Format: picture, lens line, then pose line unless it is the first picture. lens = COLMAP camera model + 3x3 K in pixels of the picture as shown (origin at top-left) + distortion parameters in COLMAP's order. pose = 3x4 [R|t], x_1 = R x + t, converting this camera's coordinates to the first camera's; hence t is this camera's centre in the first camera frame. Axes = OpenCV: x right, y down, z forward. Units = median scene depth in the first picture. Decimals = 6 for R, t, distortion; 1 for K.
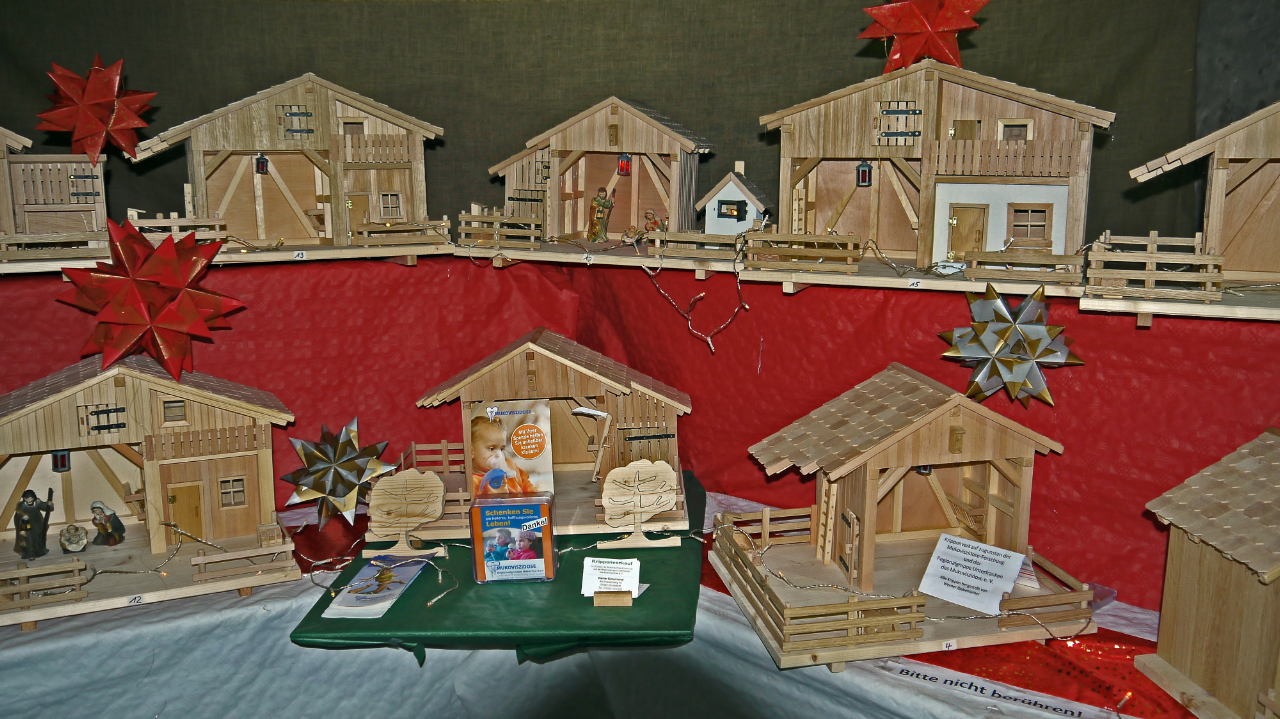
lens RADIAL K [[1061.3, 0, 642.4], [0, 1061.3, 360.1], [0, 0, 1]] dist [-0.048396, 0.035569]
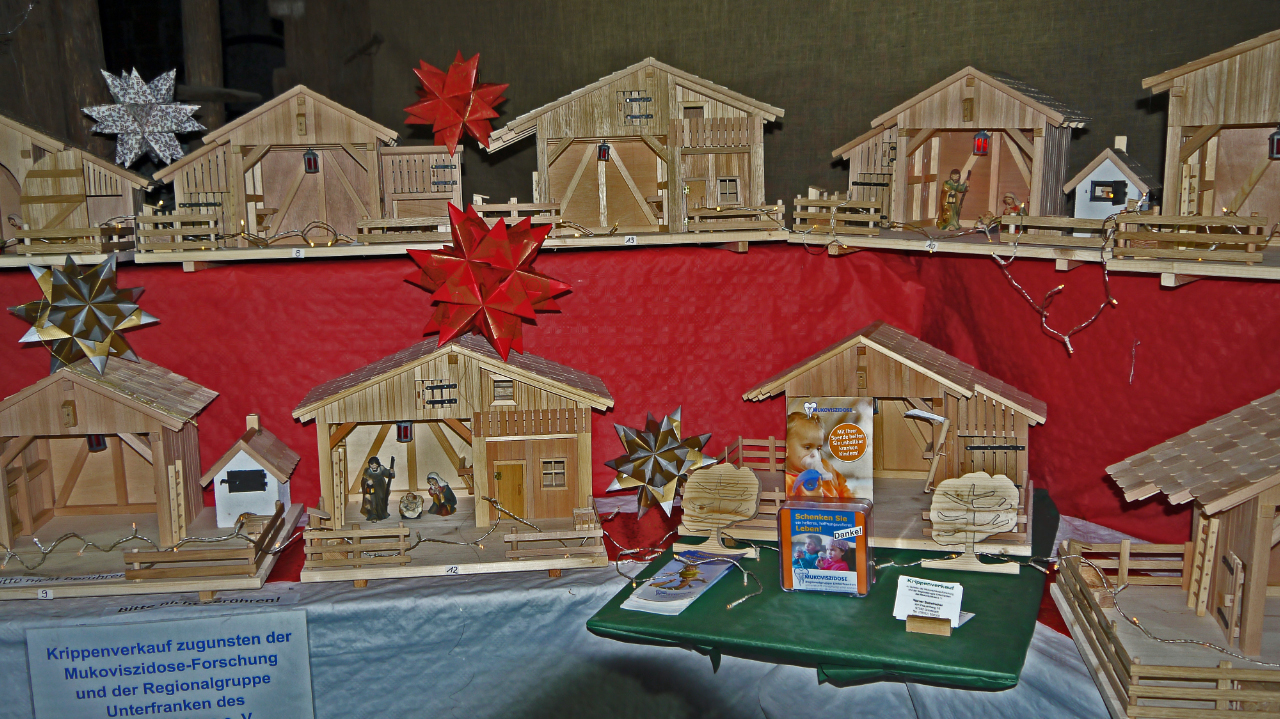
lens RADIAL K [[1061.3, 0, 639.0], [0, 1061.3, 362.8], [0, 0, 1]] dist [-0.048396, 0.035569]
pose [[0.935738, 0.041680, -0.350223, 0.040469], [-0.041116, 0.999113, 0.009051, 0.006829], [0.350290, 0.005930, 0.936622, 0.077928]]
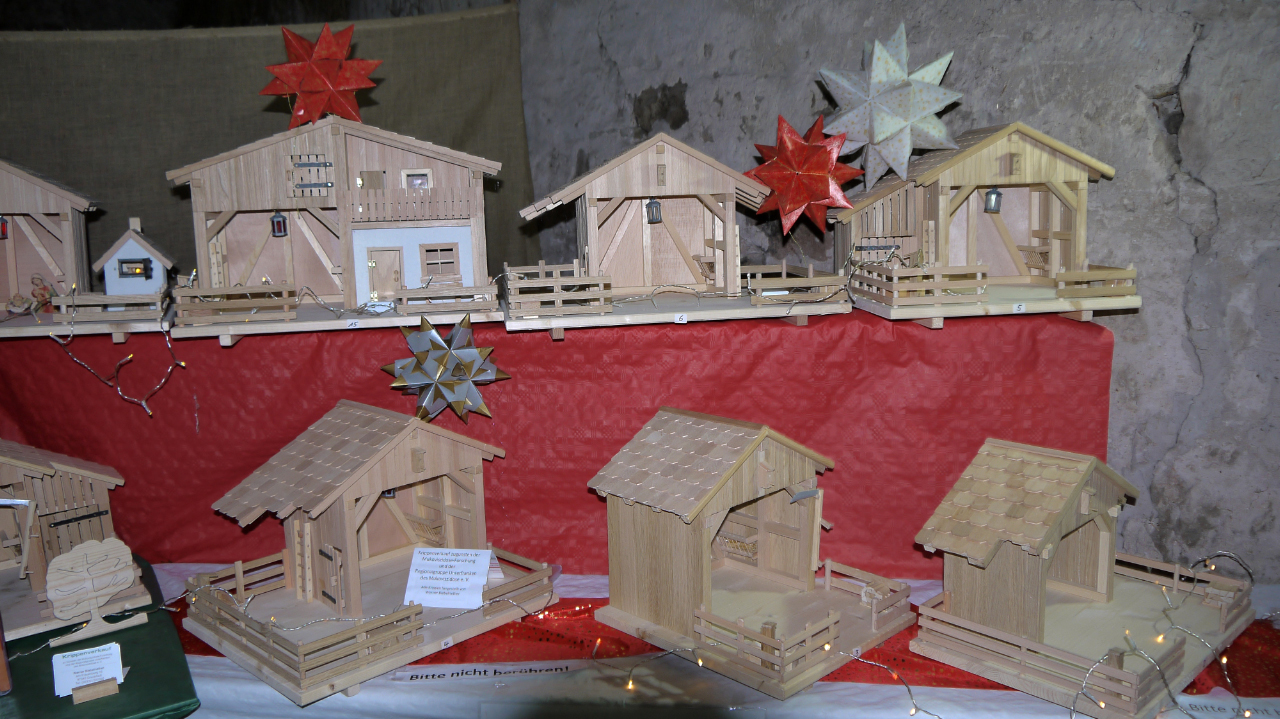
lens RADIAL K [[1061.3, 0, 633.0], [0, 1061.3, 361.3], [0, 0, 1]] dist [-0.048396, 0.035569]
pose [[0.819722, -0.113369, 0.561430, -0.110866], [0.136807, 0.990598, 0.000285, 0.003498], [-0.556184, 0.076574, 0.827524, -0.038085]]
